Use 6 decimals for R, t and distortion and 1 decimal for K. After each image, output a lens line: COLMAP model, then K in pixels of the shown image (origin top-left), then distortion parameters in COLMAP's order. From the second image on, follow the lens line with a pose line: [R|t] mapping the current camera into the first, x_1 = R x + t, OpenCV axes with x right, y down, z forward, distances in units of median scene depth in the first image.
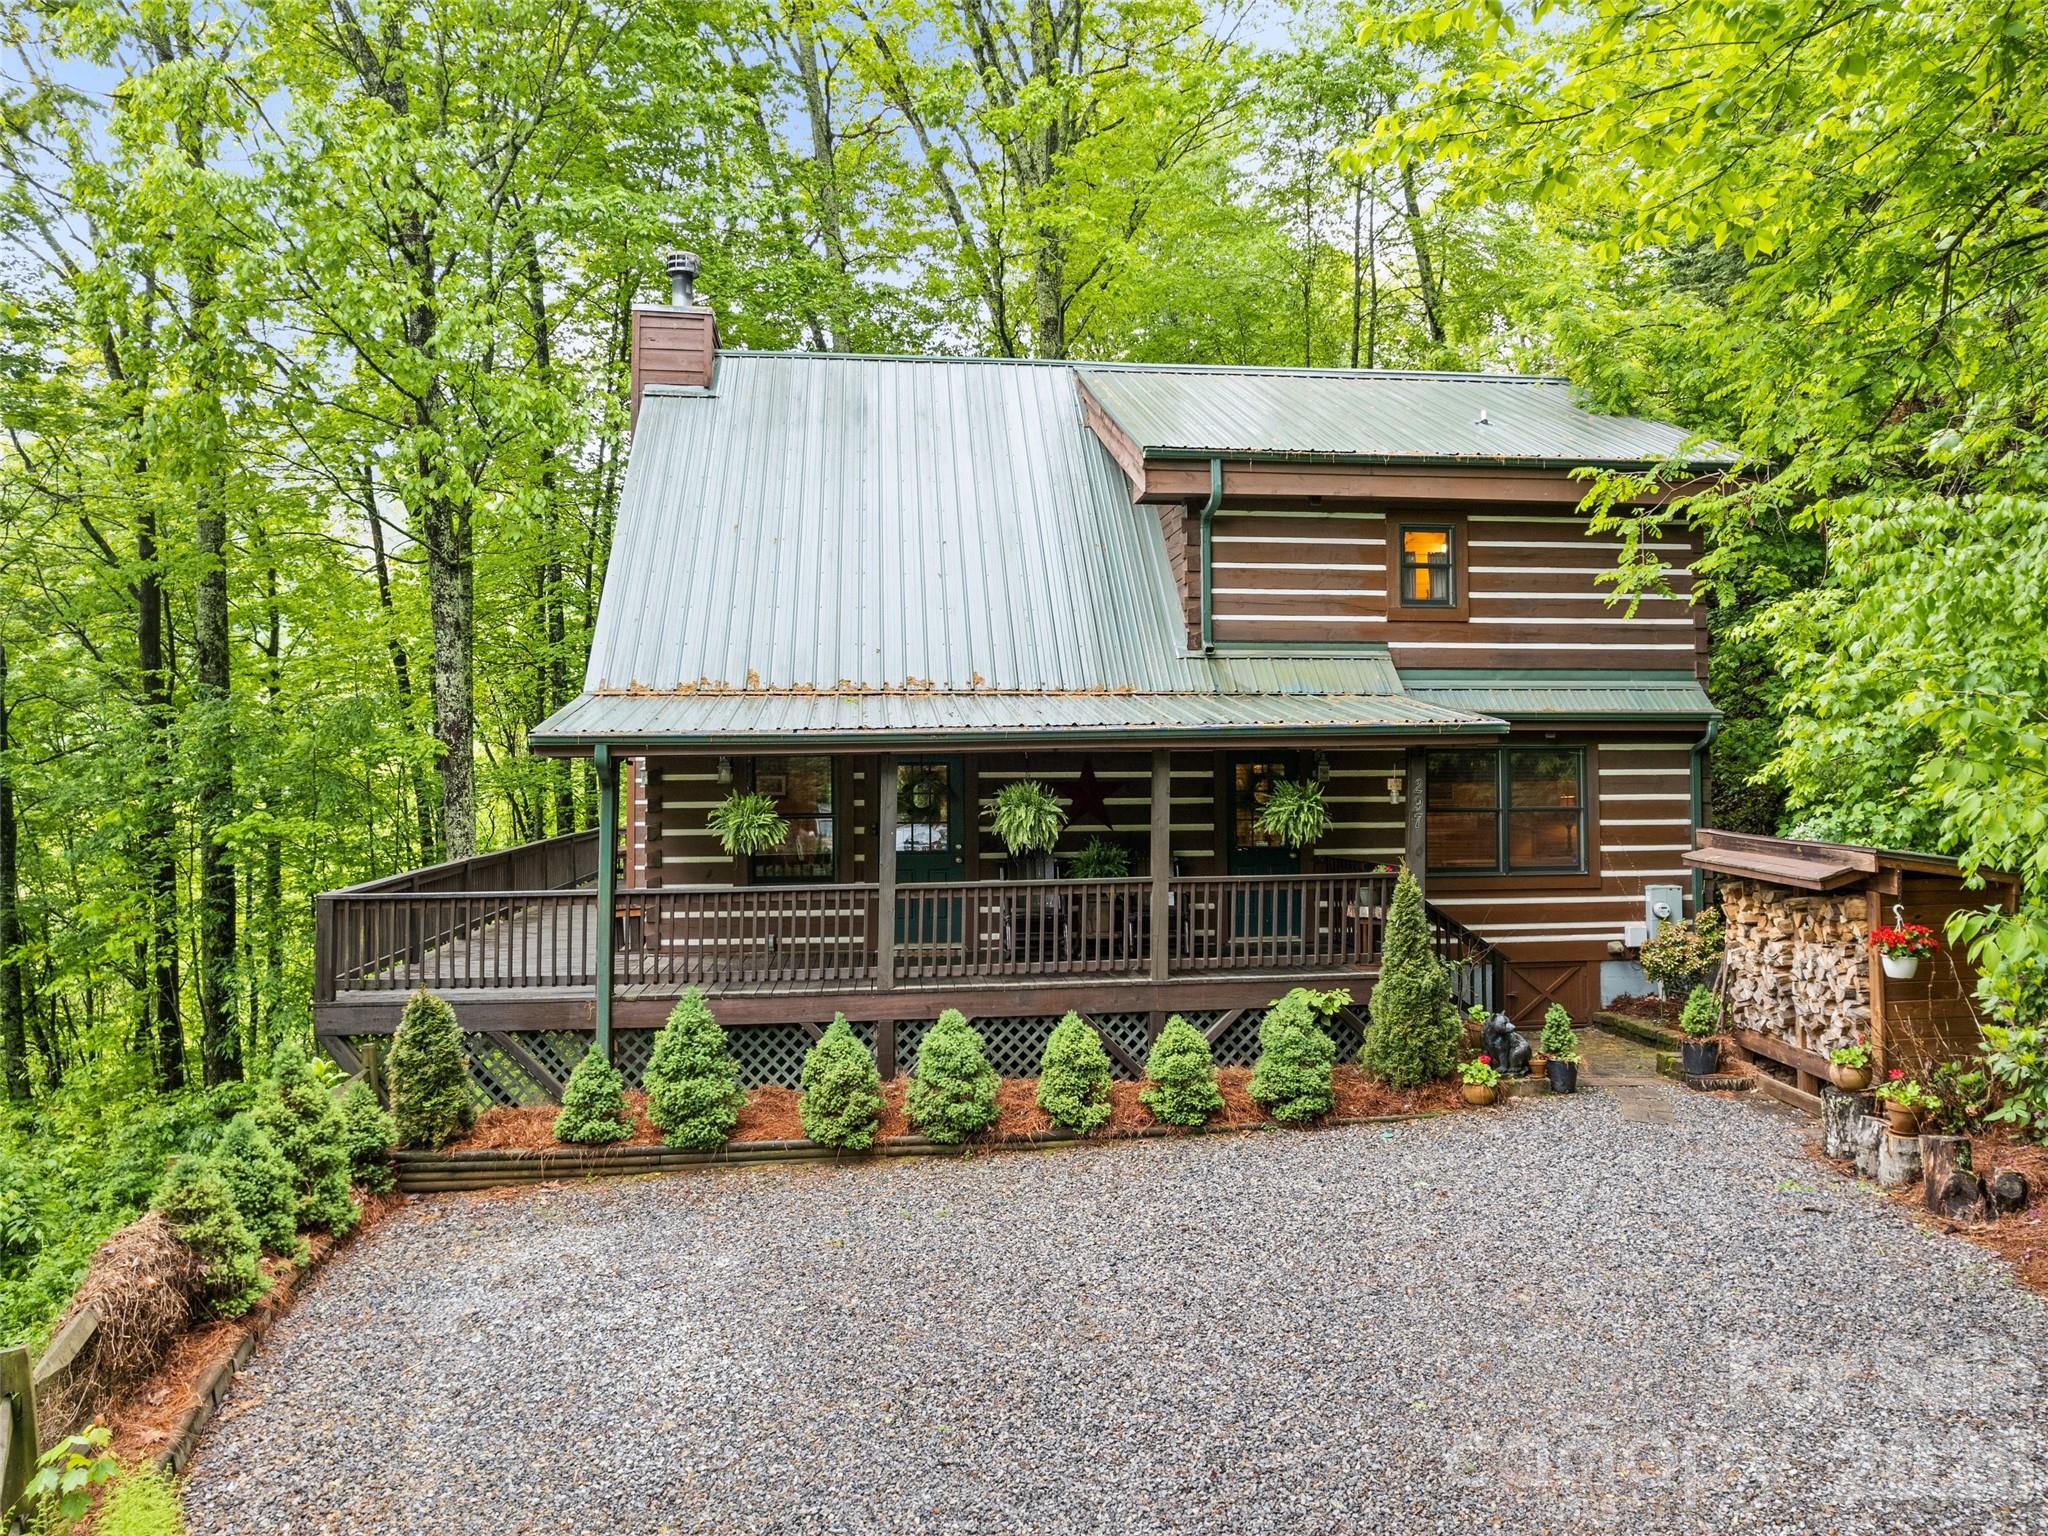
lens RADIAL K [[1402.1, 0, 1024.0], [0, 1402.1, 768.0], [0, 0, 1]] dist [-0.026784, 0.002409]
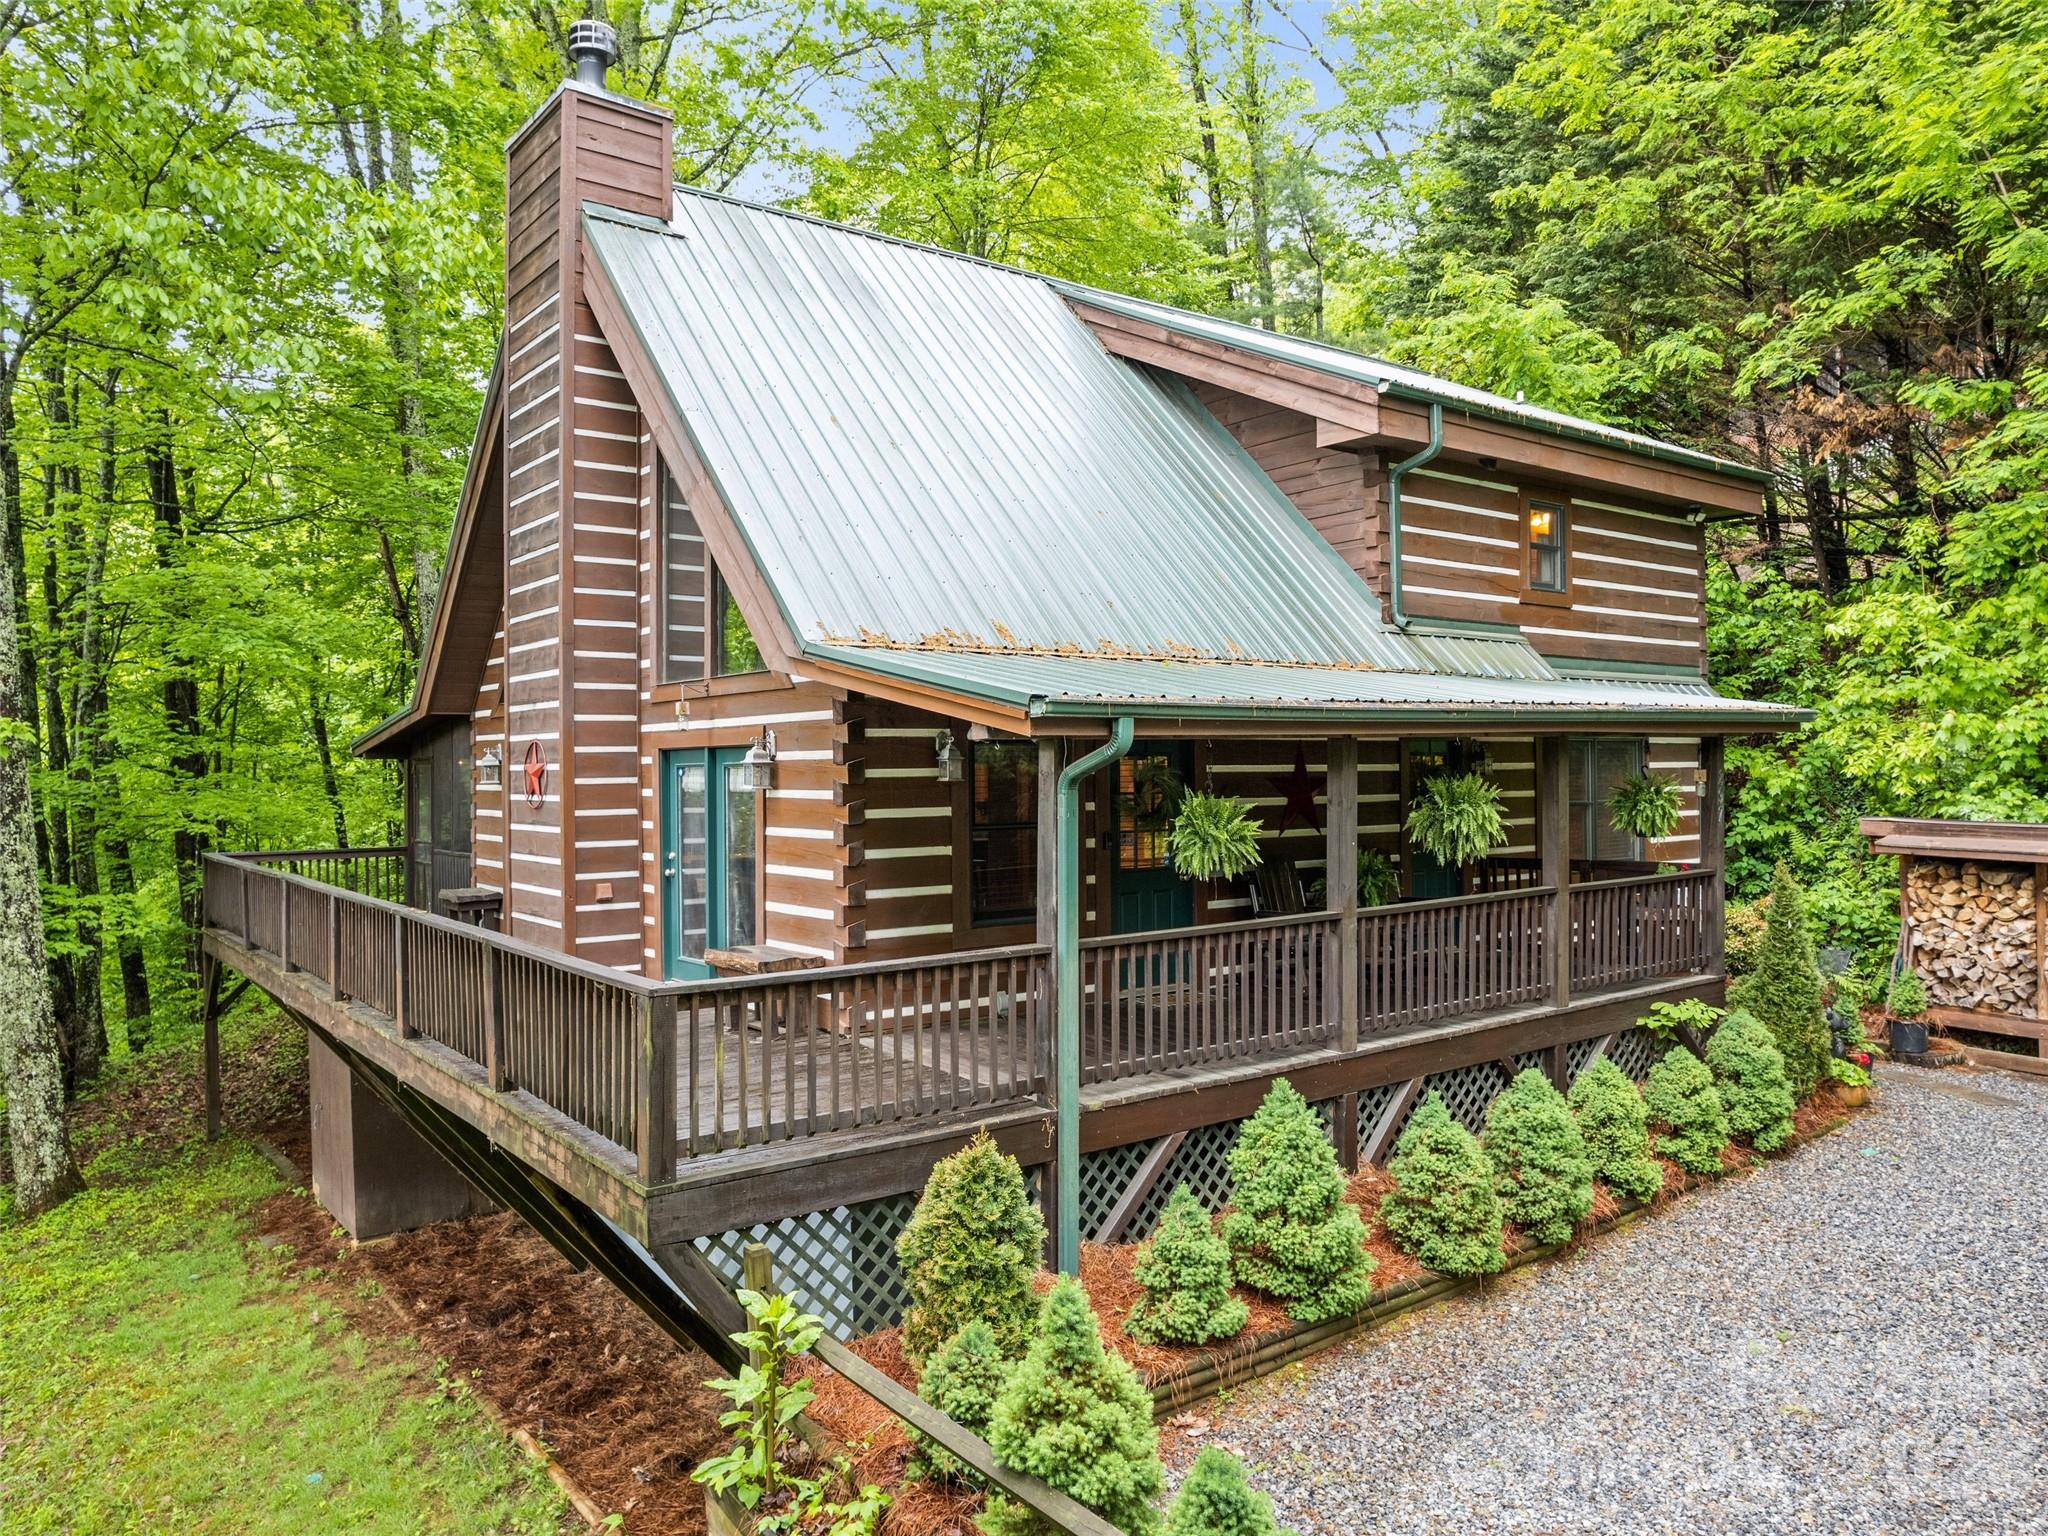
lens RADIAL K [[1445.8, 0, 1024.0], [0, 1445.8, 768.0], [0, 0, 1]] dist [-0.022393, -0.000287]
pose [[0.865465, -0.002760, 0.500963, -0.514168], [0.003415, 0.999994, -0.000391, 0.004441], [-0.500959, 0.002049, 0.865469, 0.335099]]
